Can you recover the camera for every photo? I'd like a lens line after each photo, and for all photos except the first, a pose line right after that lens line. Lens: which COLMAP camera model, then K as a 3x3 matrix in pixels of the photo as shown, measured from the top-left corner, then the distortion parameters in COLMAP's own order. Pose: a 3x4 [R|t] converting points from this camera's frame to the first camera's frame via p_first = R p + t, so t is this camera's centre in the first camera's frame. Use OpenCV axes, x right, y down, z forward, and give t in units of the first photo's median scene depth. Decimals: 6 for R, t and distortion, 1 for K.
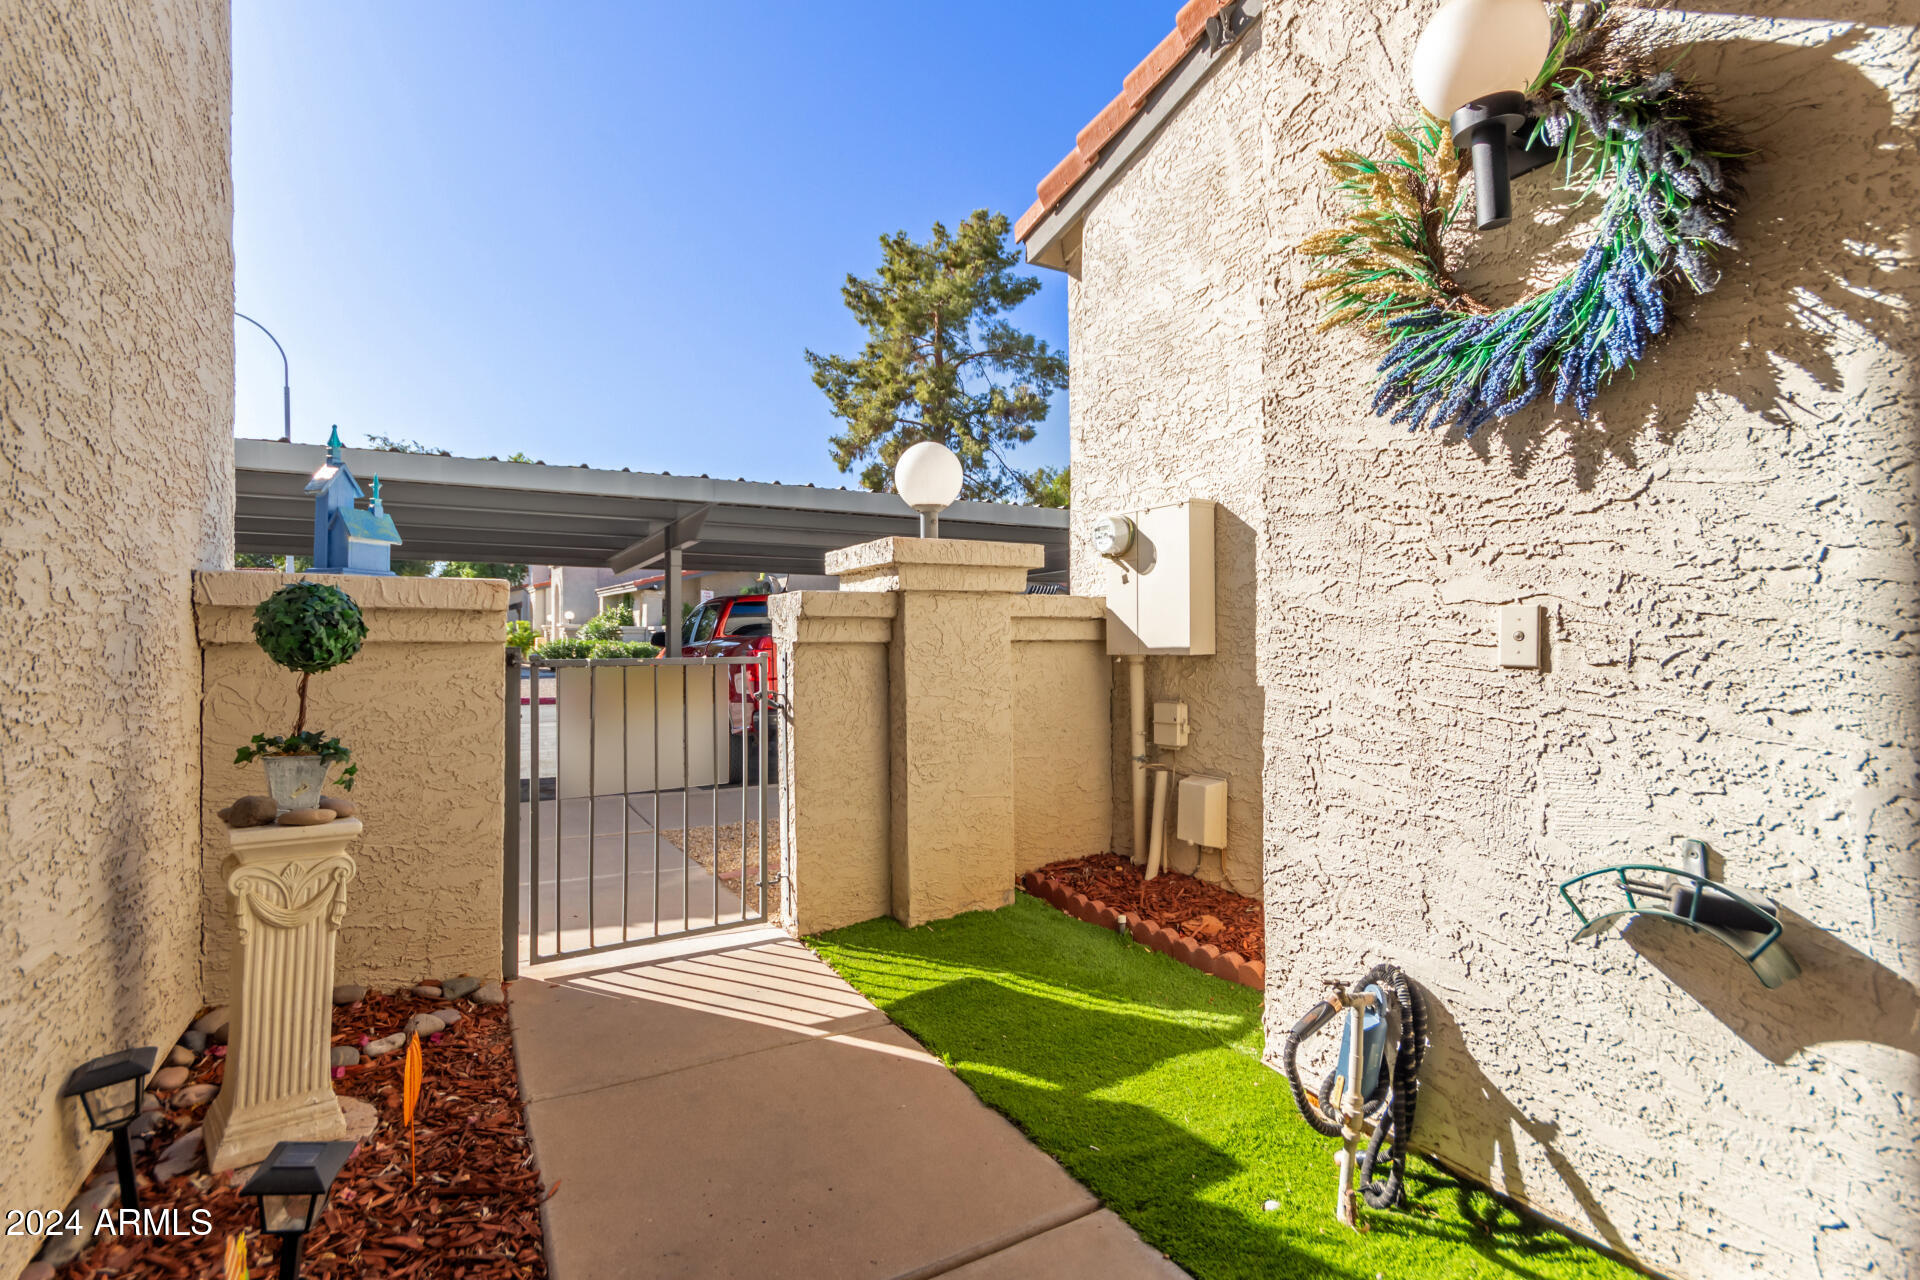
lens RADIAL K [[894.8, 0, 959.3], [0, 894.8, 639.1], [0, 0, 1]] dist [0.015139, -0.003230]
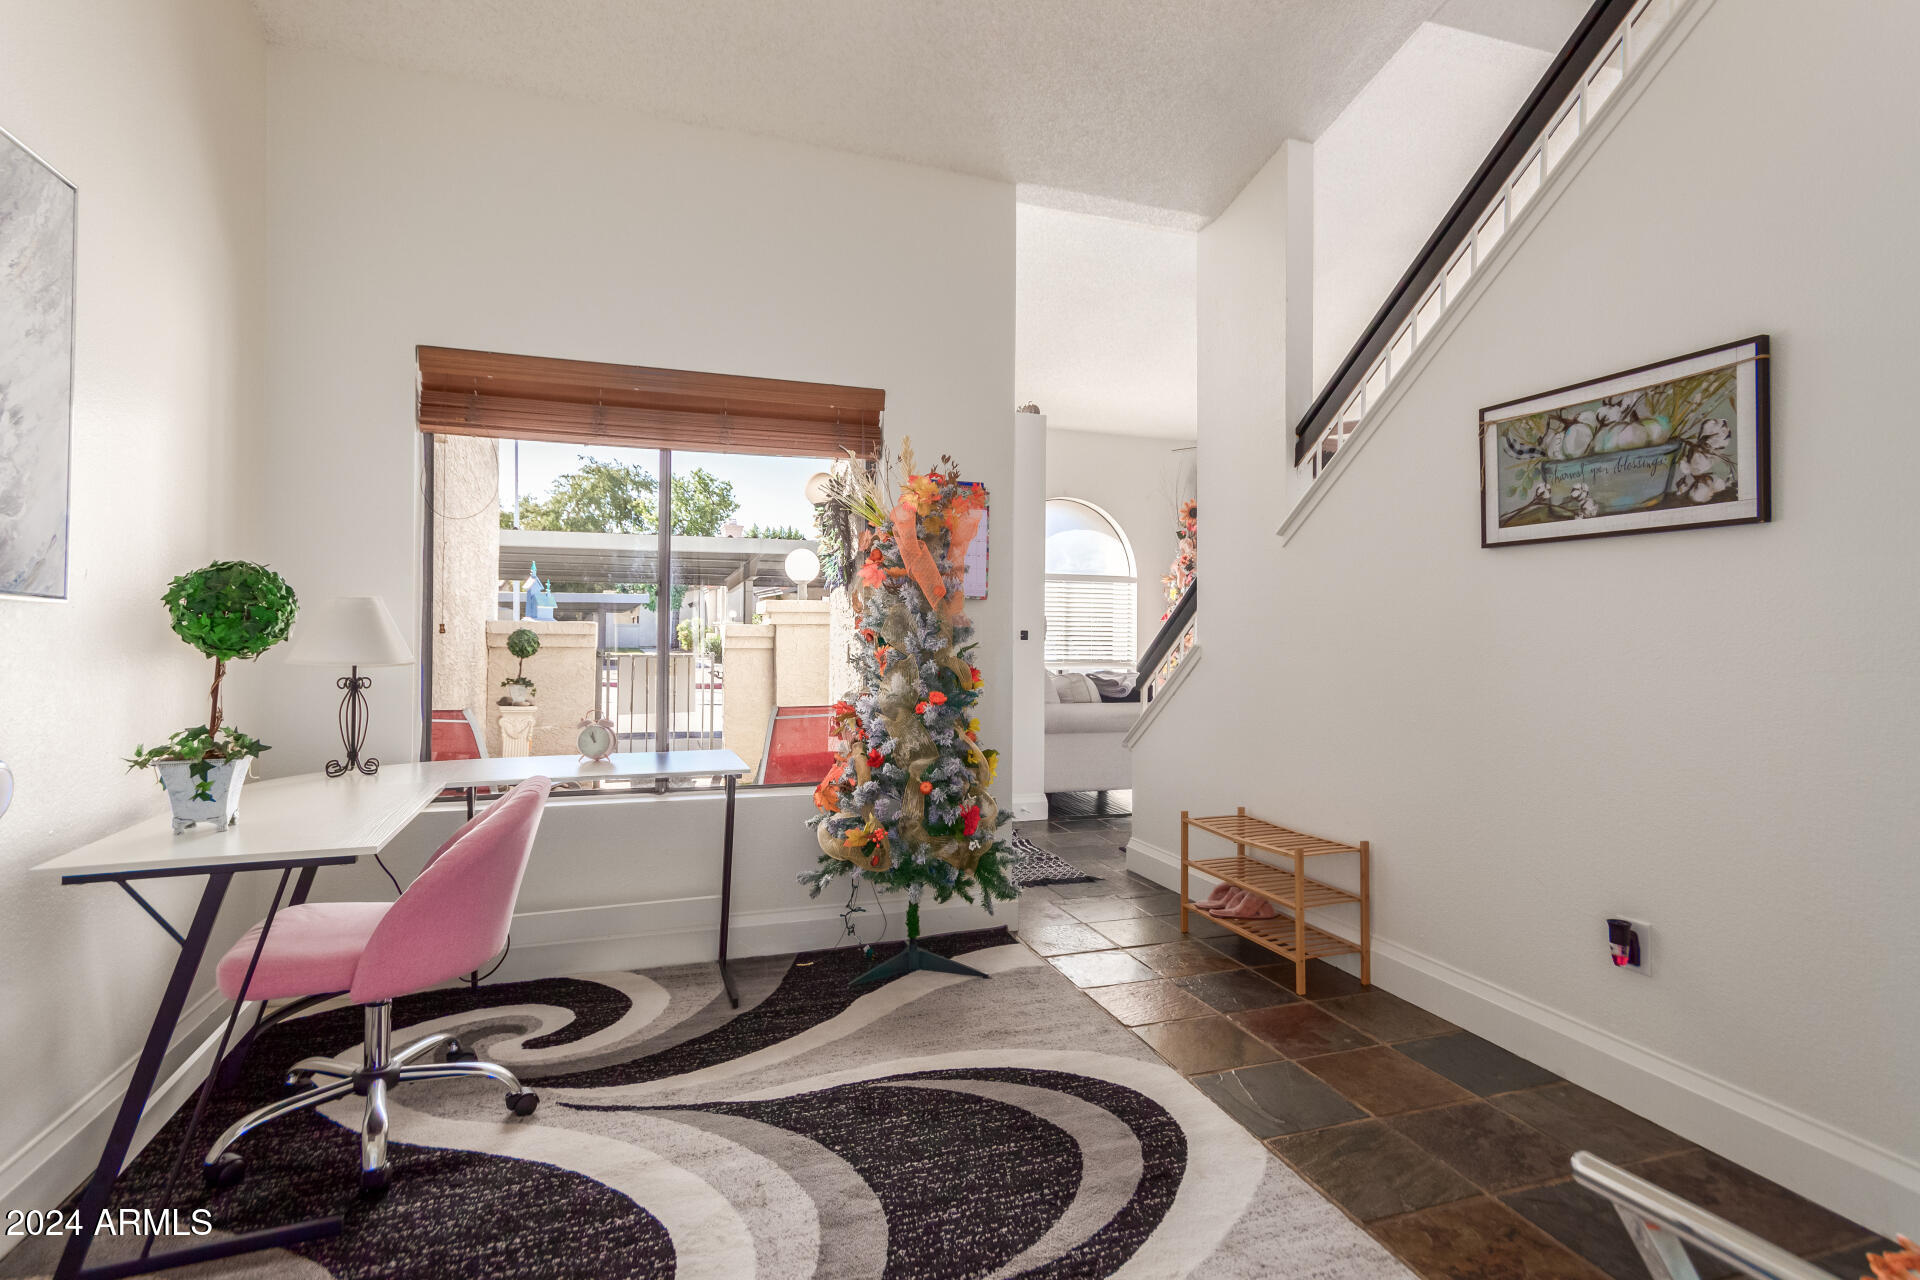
lens RADIAL K [[940.8, 0, 968.0], [0, 940.8, 625.2], [0, 0, 1]] dist [0.013044, 0.001131]
pose [[0.981716, 0.010207, -0.190076, 1.135272], [-0.012339, 0.999873, -0.010038, -0.049835], [0.189950, 0.012200, 0.981718, -1.540278]]
